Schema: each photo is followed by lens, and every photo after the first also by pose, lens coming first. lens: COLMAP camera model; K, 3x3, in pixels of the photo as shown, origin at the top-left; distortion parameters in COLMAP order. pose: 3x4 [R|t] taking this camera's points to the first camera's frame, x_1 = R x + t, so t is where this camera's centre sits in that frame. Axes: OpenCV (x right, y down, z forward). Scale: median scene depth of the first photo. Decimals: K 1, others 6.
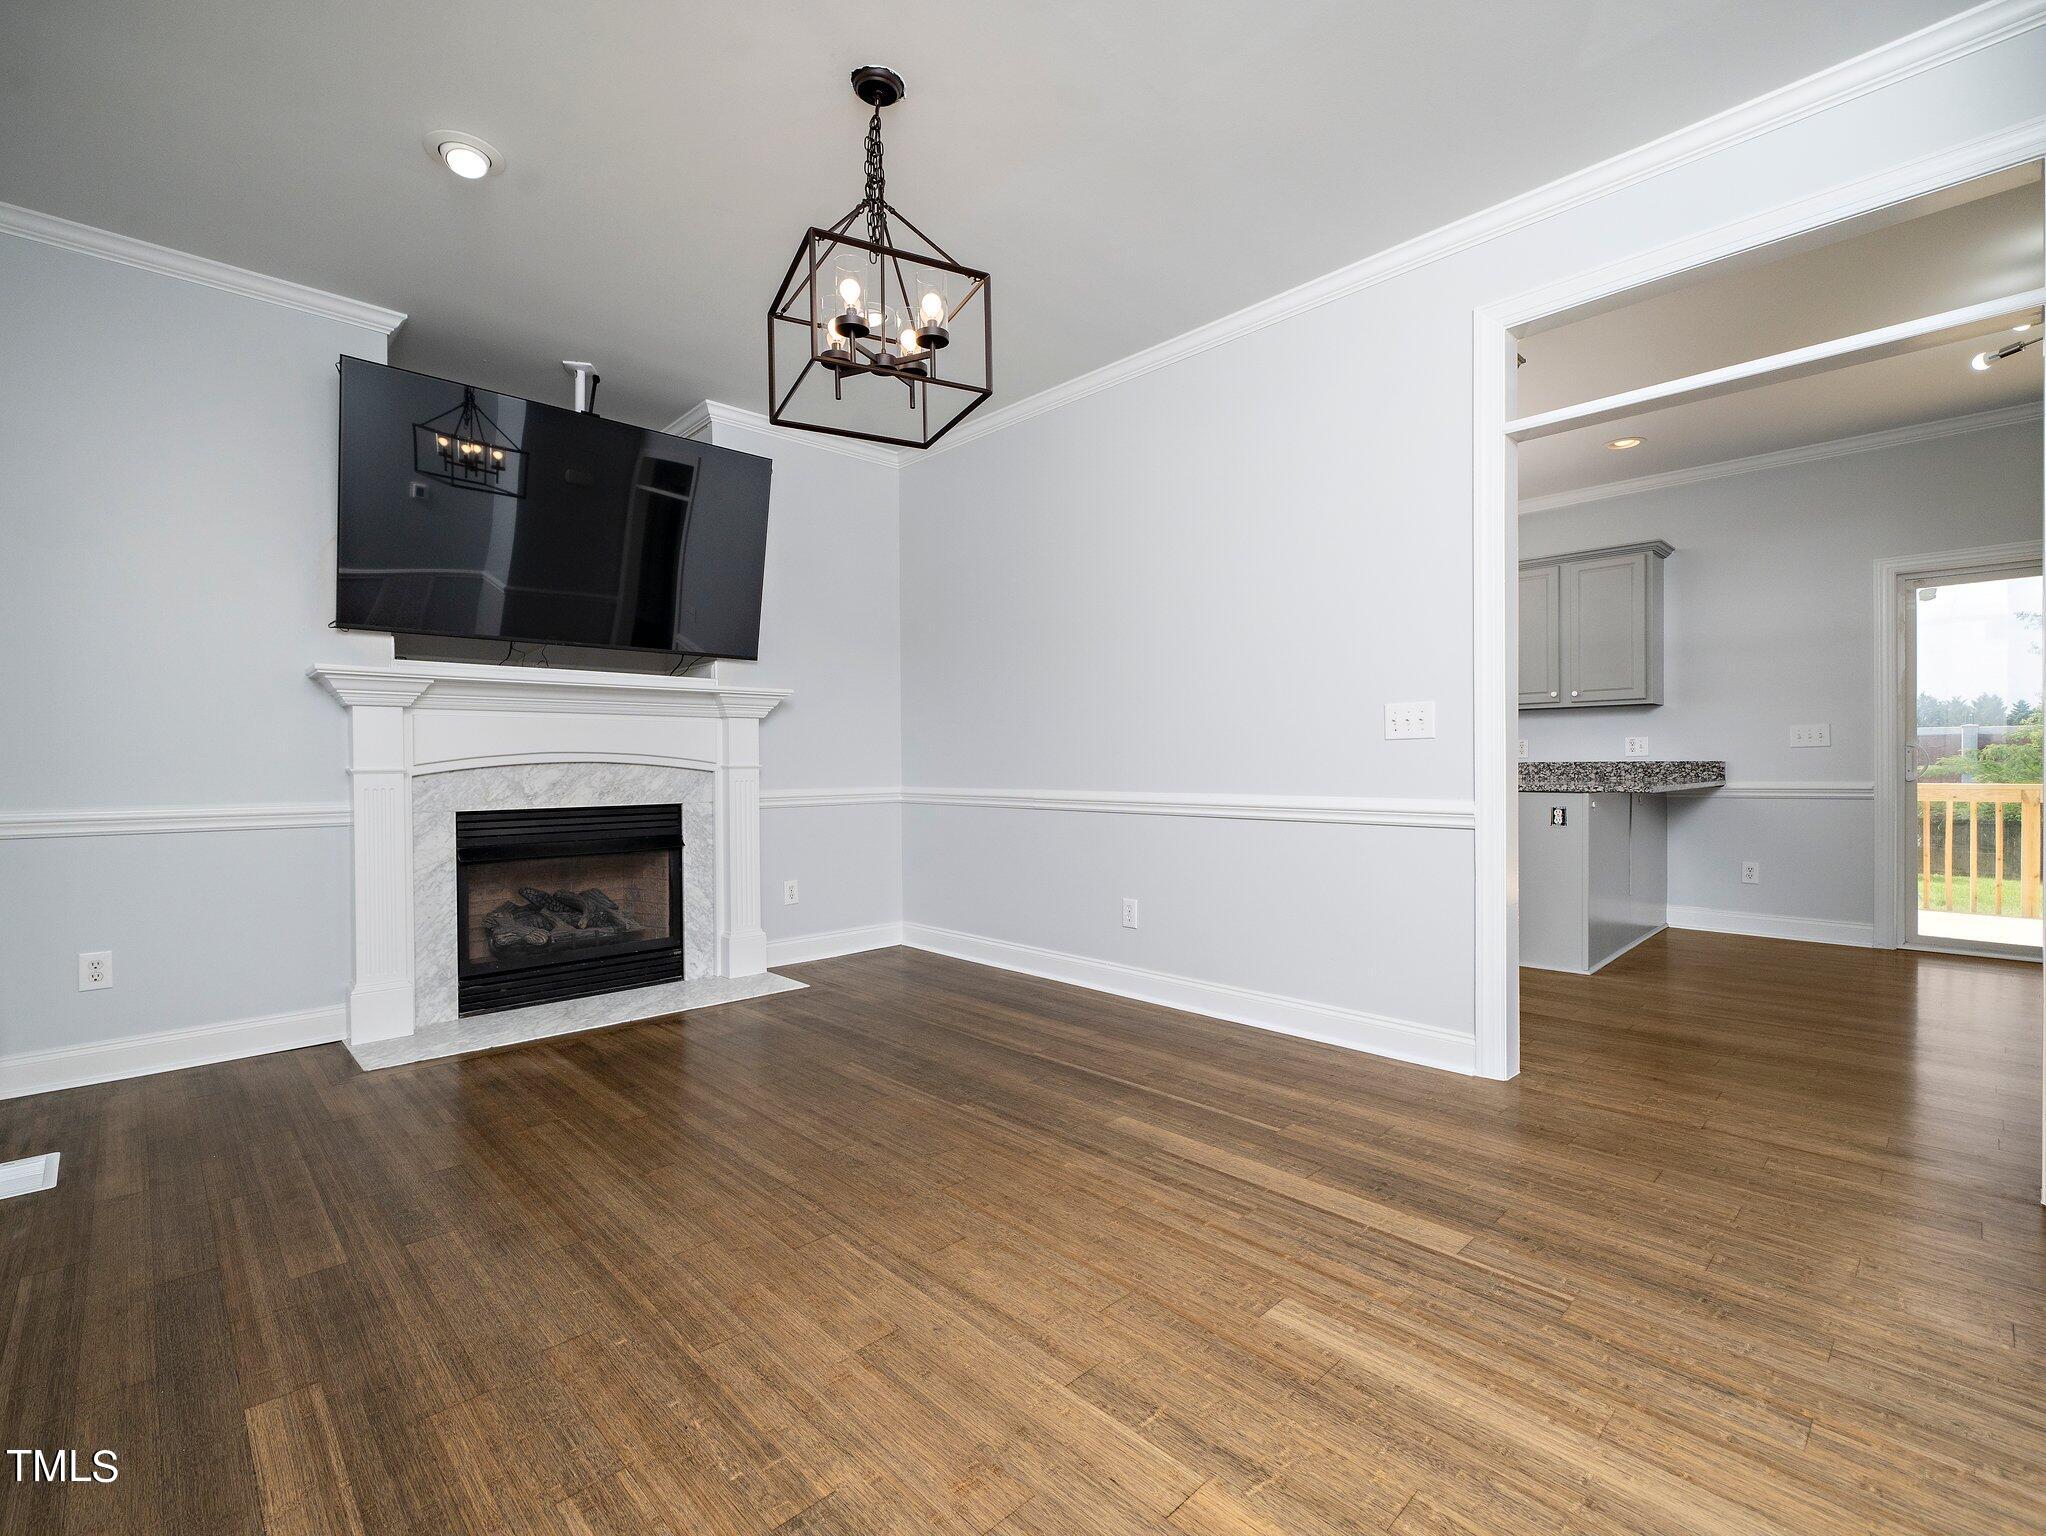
lens RADIAL K [[926.1, 0, 1021.9], [0, 926.1, 766.9], [0, 0, 1]] dist [-0.004570, 0.000701]
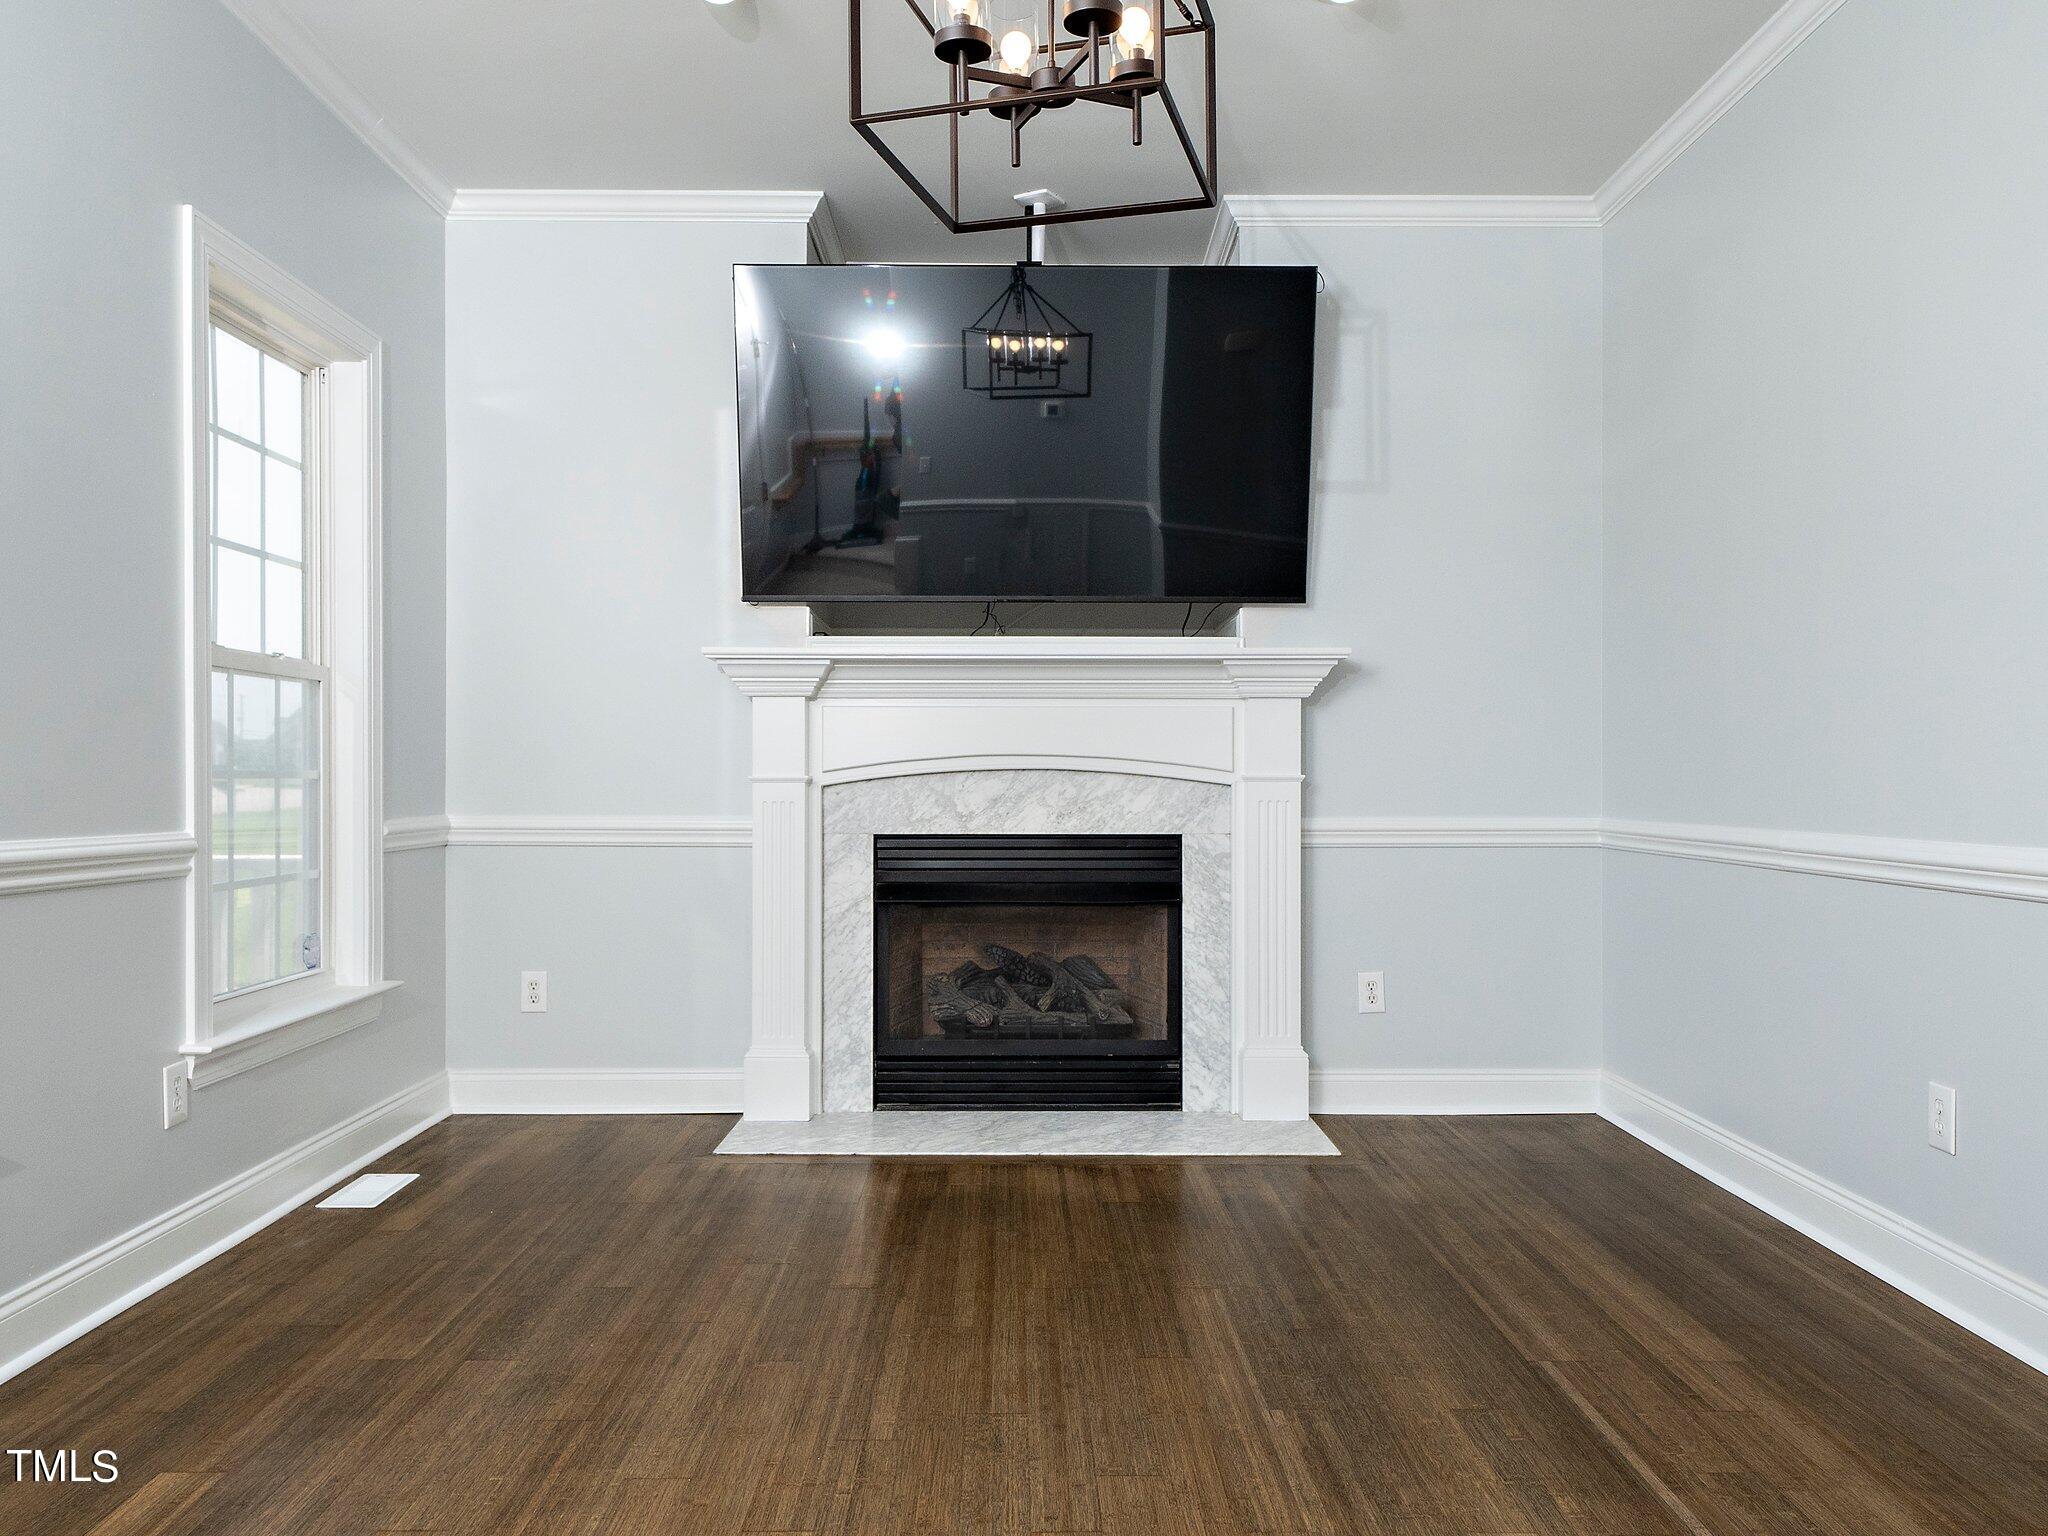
lens RADIAL K [[1503.9, 0, 1026.0], [0, 1503.9, 772.3], [0, 0, 1]] dist [-0.002133, 0.003124]
pose [[0.728676, 0.006221, -0.684830, 0.352867], [-0.009524, 0.999954, -0.001049, -0.001988], [0.684792, 0.007287, 0.728702, 0.218416]]
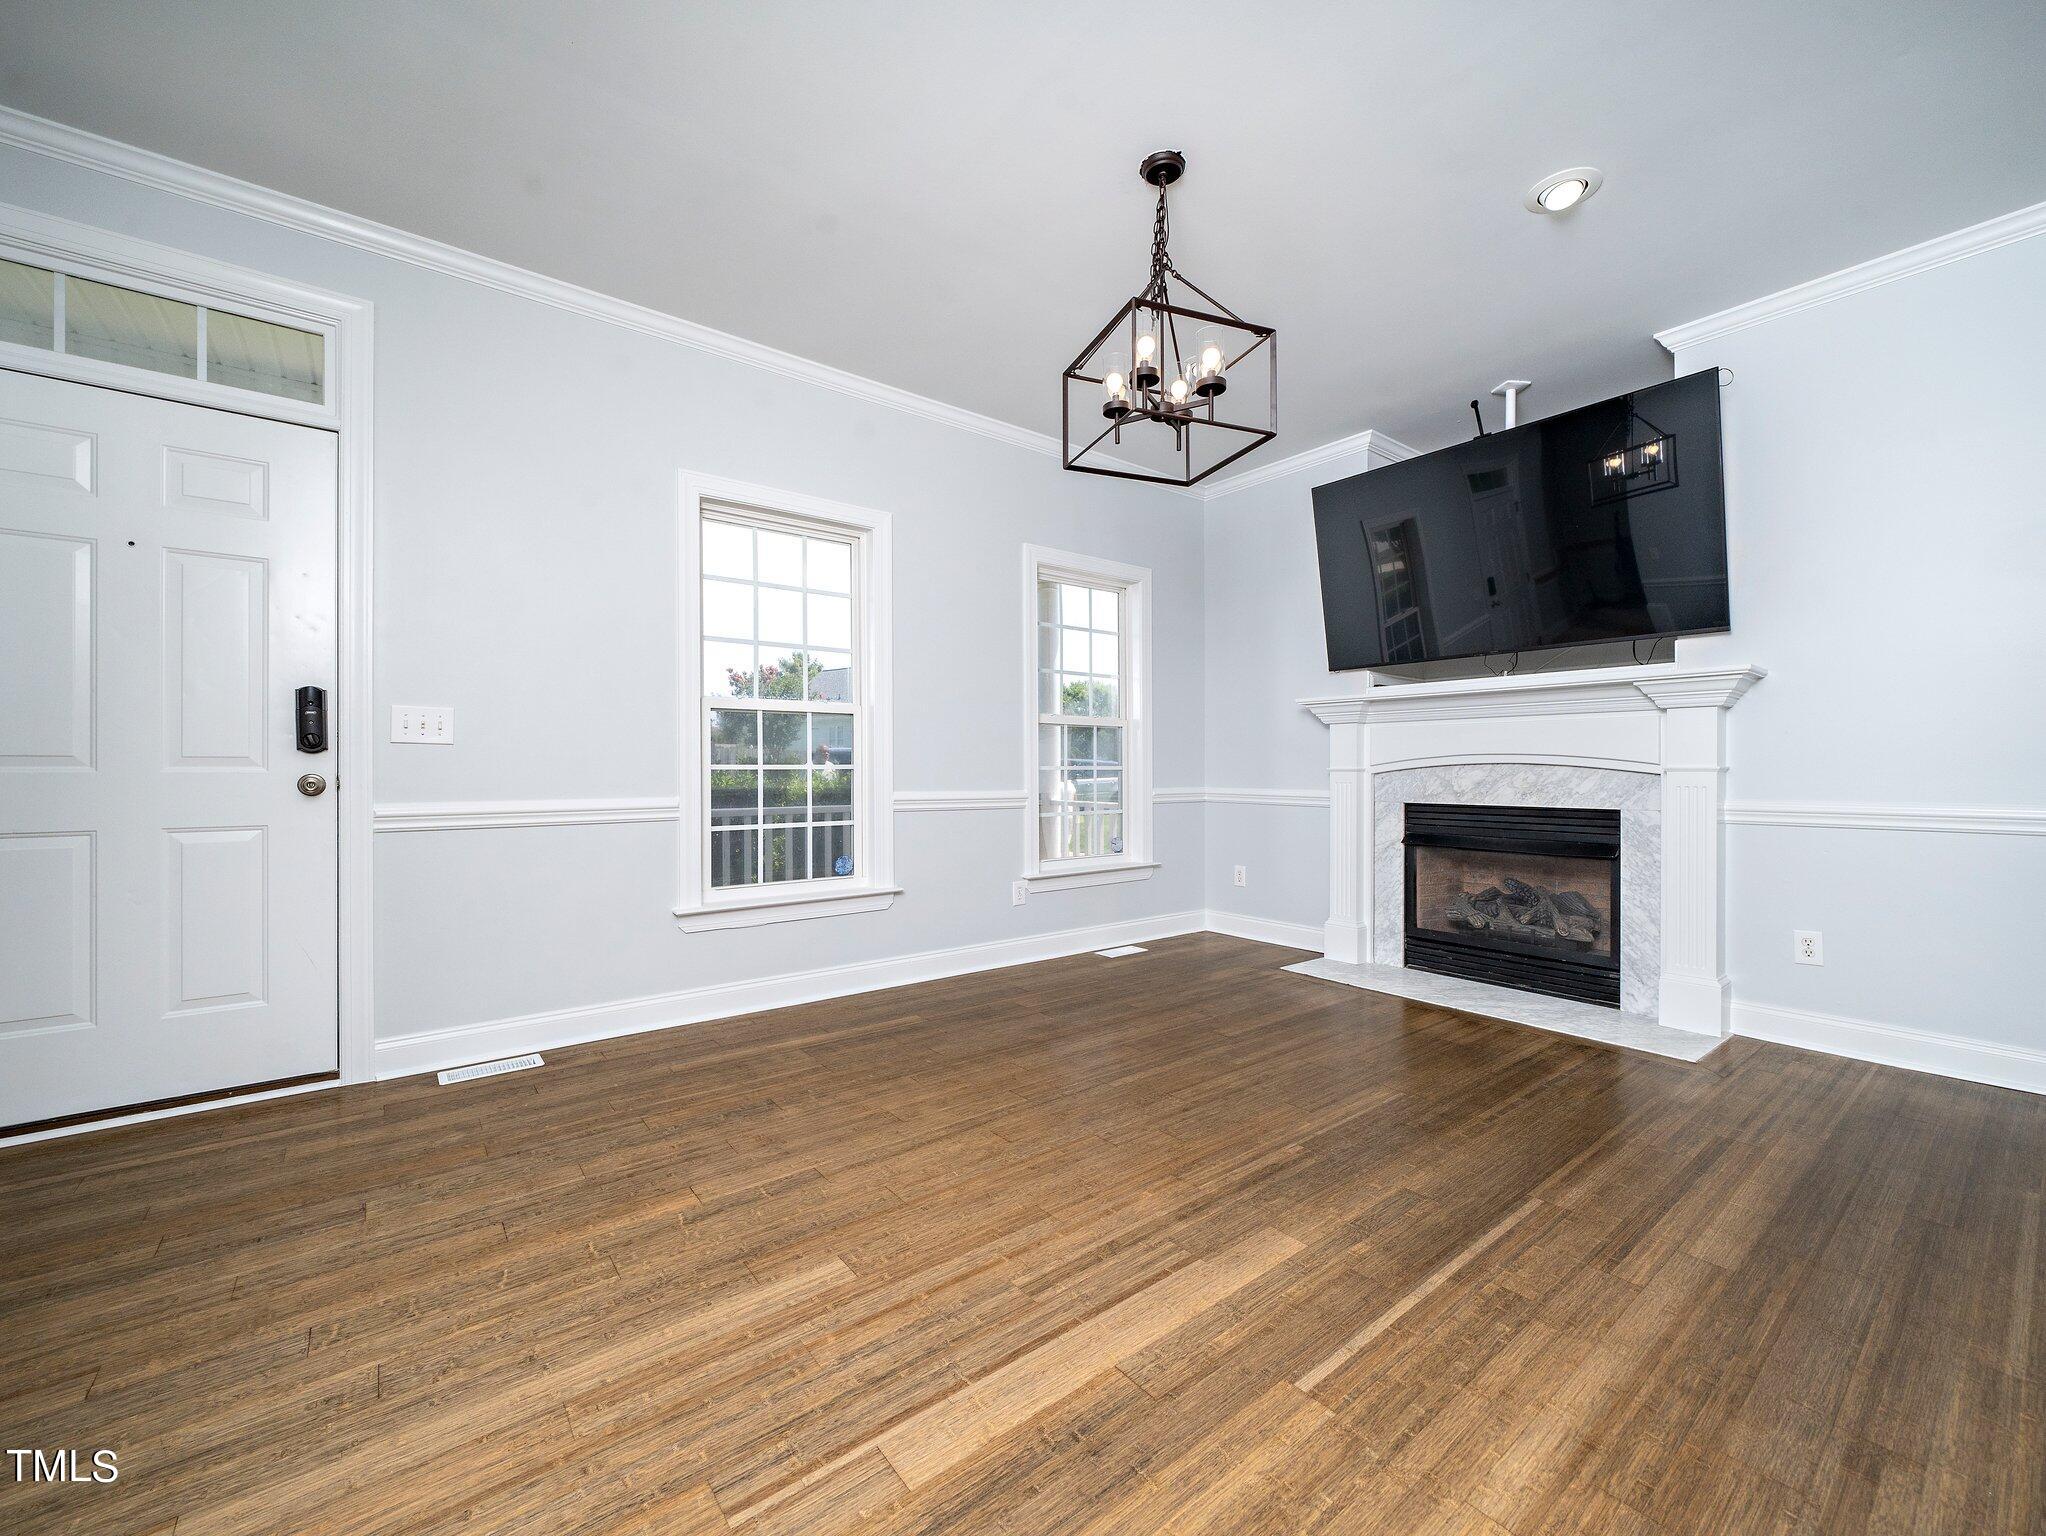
lens RADIAL K [[831.3, 0, 1026.0], [0, 831.3, 770.0], [0, 0, 1]] dist [-0.001609, -0.000056]
pose [[-0.101133, 0.009098, -0.994831, 0.632585], [-0.002781, 0.999952, 0.009428, -0.005643], [0.994869, 0.003720, -0.101103, 0.677433]]
